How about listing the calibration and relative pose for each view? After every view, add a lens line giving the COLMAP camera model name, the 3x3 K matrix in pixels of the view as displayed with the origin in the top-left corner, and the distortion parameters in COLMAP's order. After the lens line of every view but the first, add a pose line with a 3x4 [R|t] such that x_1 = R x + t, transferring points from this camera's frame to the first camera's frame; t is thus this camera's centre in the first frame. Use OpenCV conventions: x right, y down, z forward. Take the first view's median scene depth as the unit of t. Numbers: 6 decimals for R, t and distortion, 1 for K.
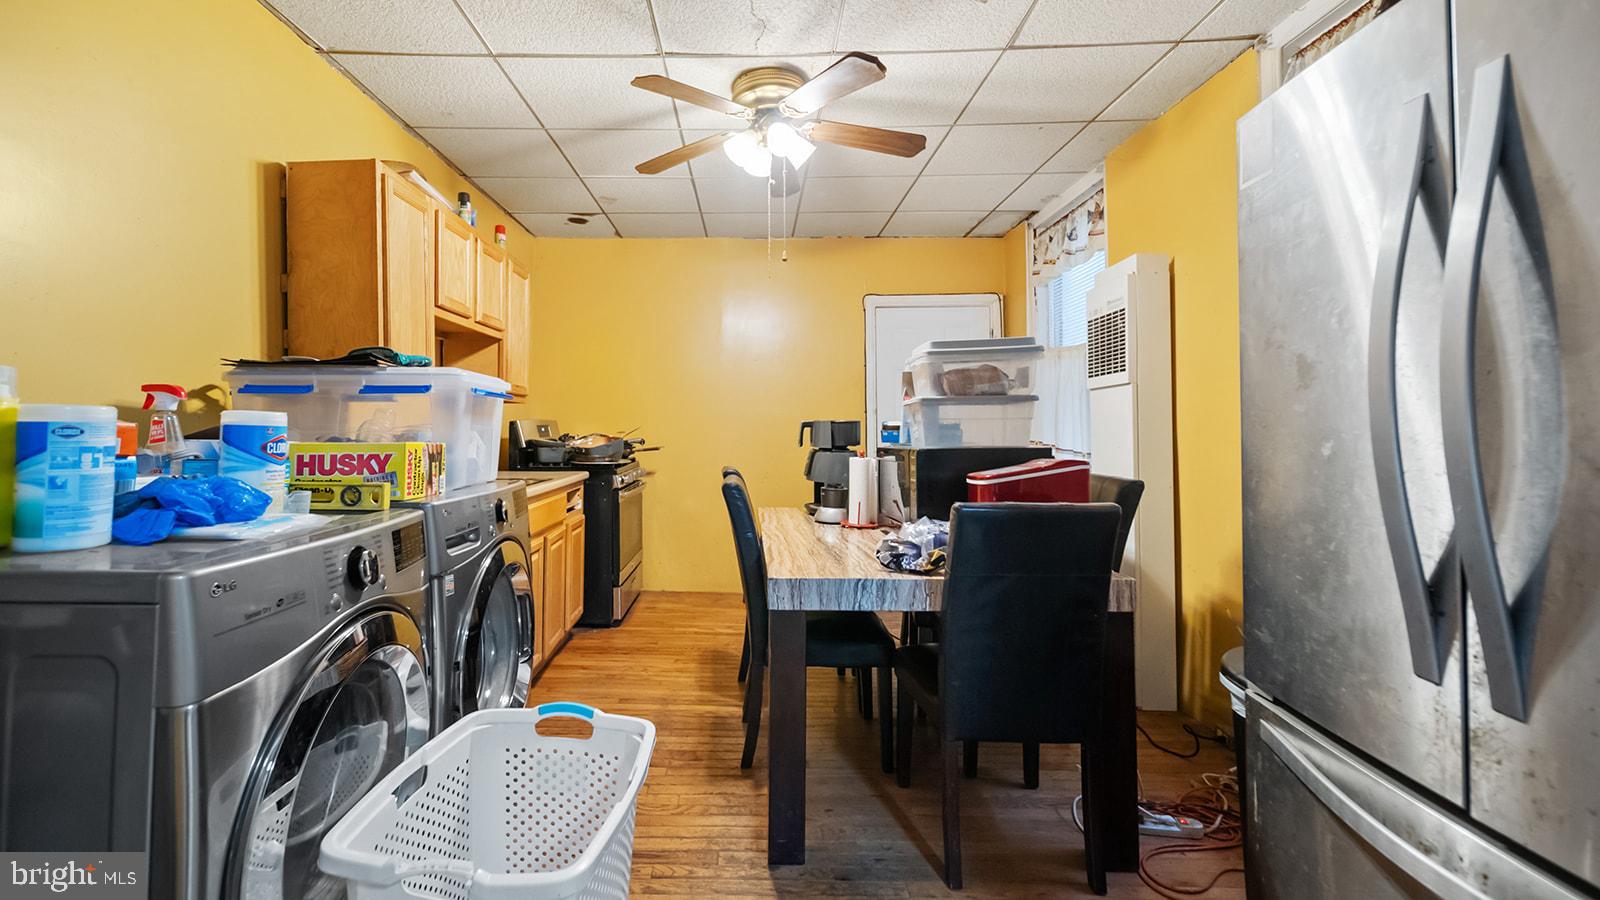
lens RADIAL K [[670.4, 0, 747.5], [0, 670.4, 422.6], [0, 0, 1]] dist [0.002825, -0.000056]
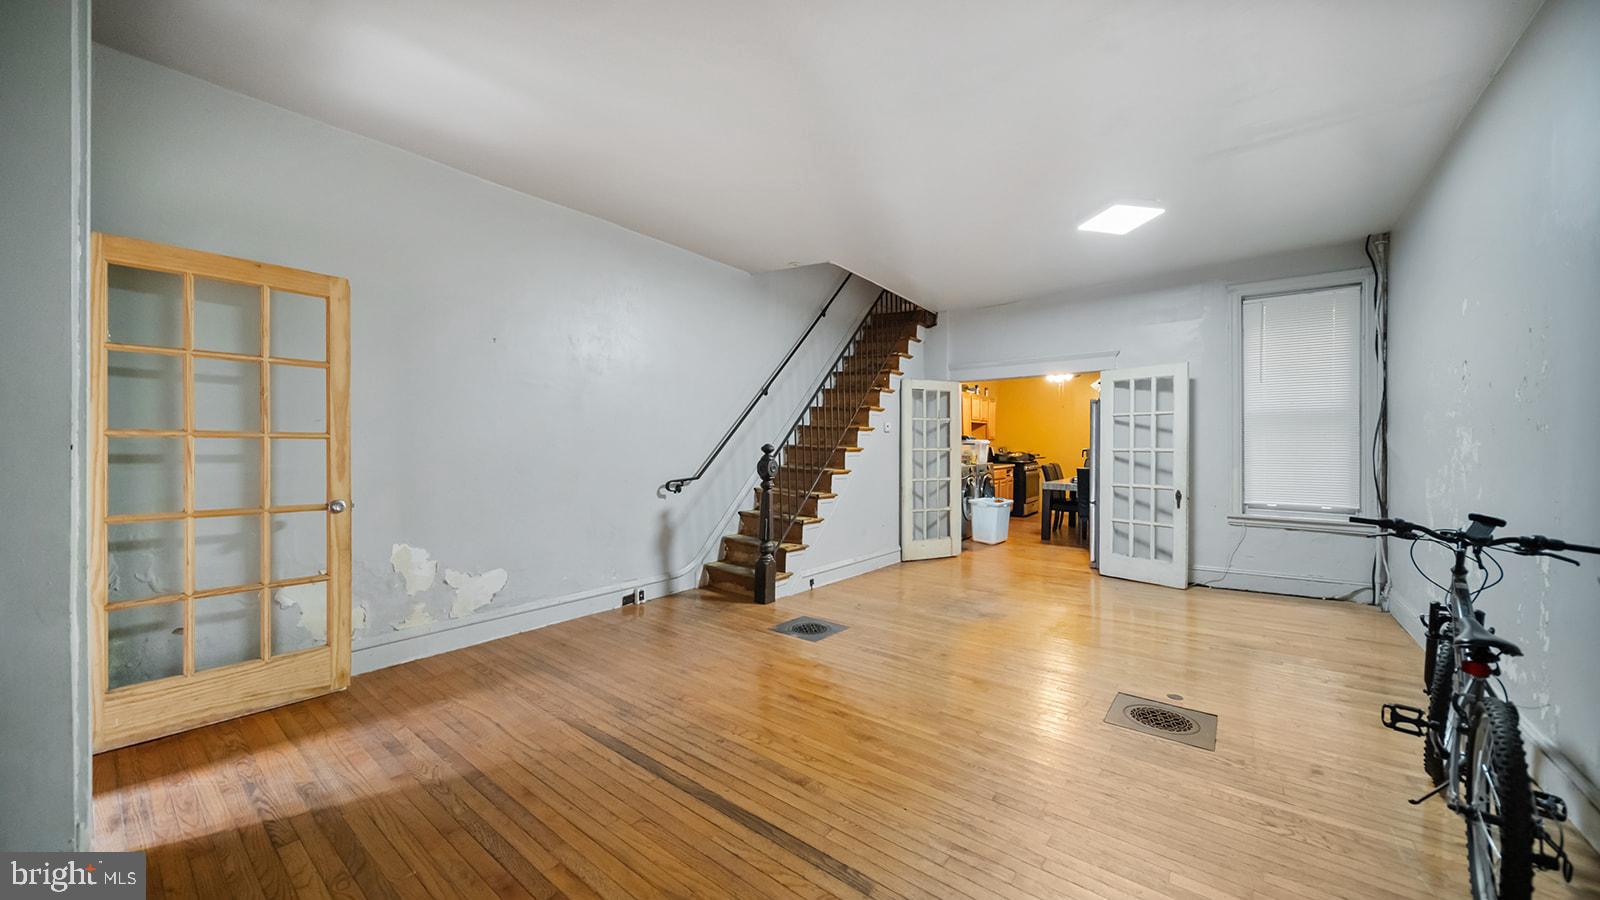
lens RADIAL K [[578.1, 0, 793.3], [0, 578.1, 454.1], [0, 0, 1]] dist [-0.002774, 0.000077]
pose [[0.787132, 0.017778, -0.616528, 0.759482], [0.000163, 0.999578, 0.029031, -0.064199], [0.616784, -0.022952, 0.786798, -2.176316]]
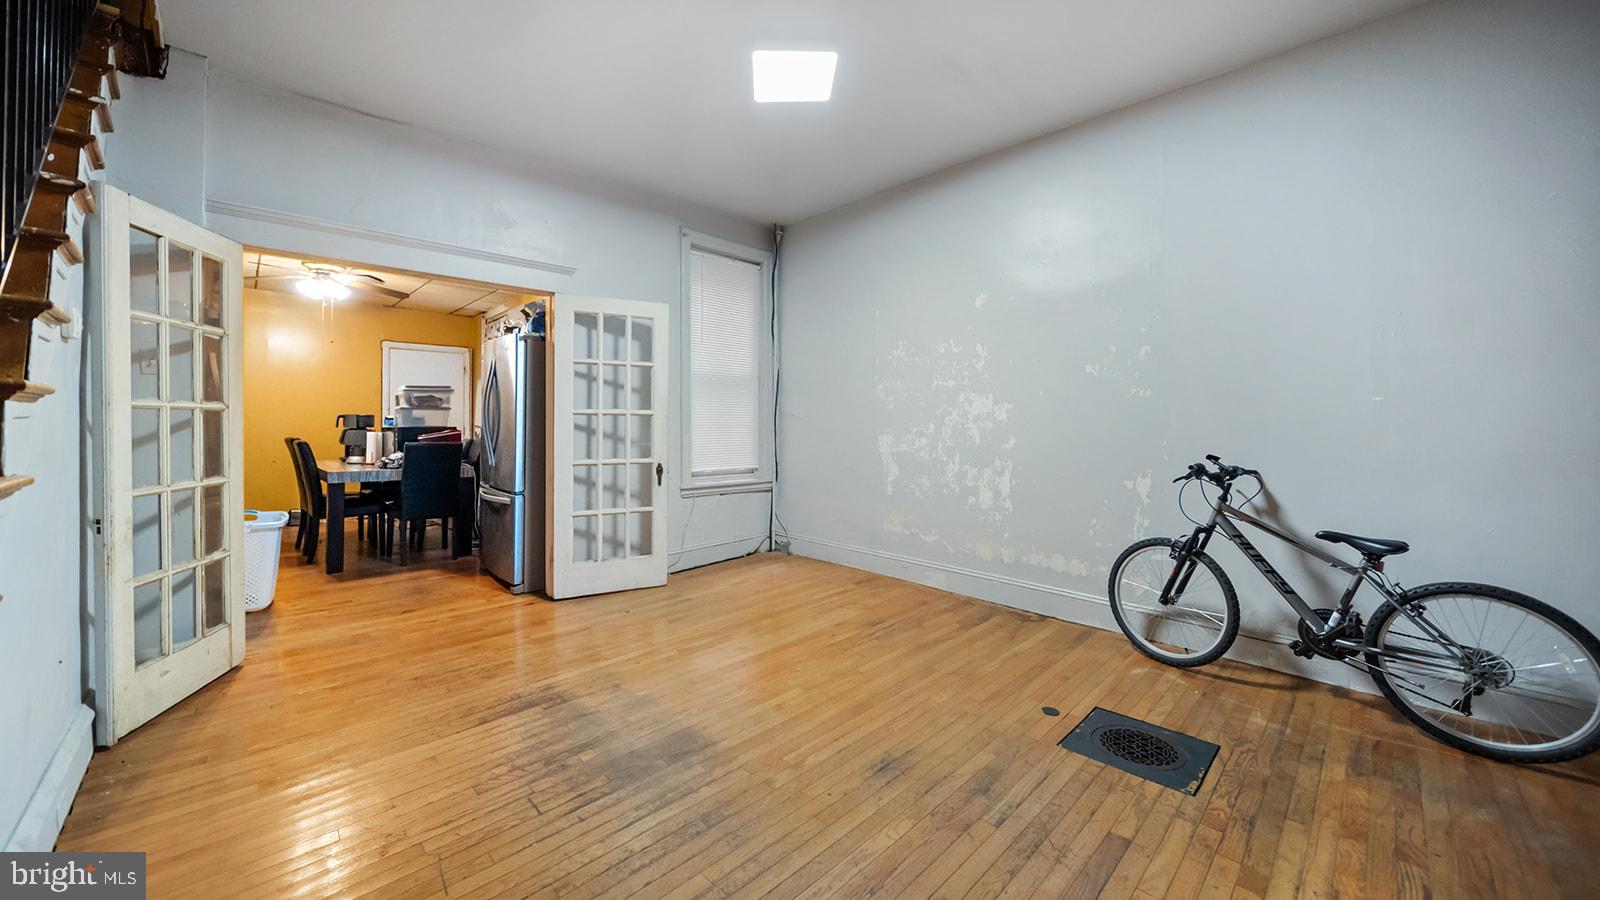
lens RADIAL K [[578.1, 0, 796.6], [0, 578.1, 424.2], [0, 0, 1]] dist [-0.002774, 0.000077]
pose [[0.712278, 0.010778, 0.701814, -0.165629], [-0.019364, 0.999803, 0.004299, -0.008132], [-0.701630, -0.016653, 0.712347, -1.282317]]
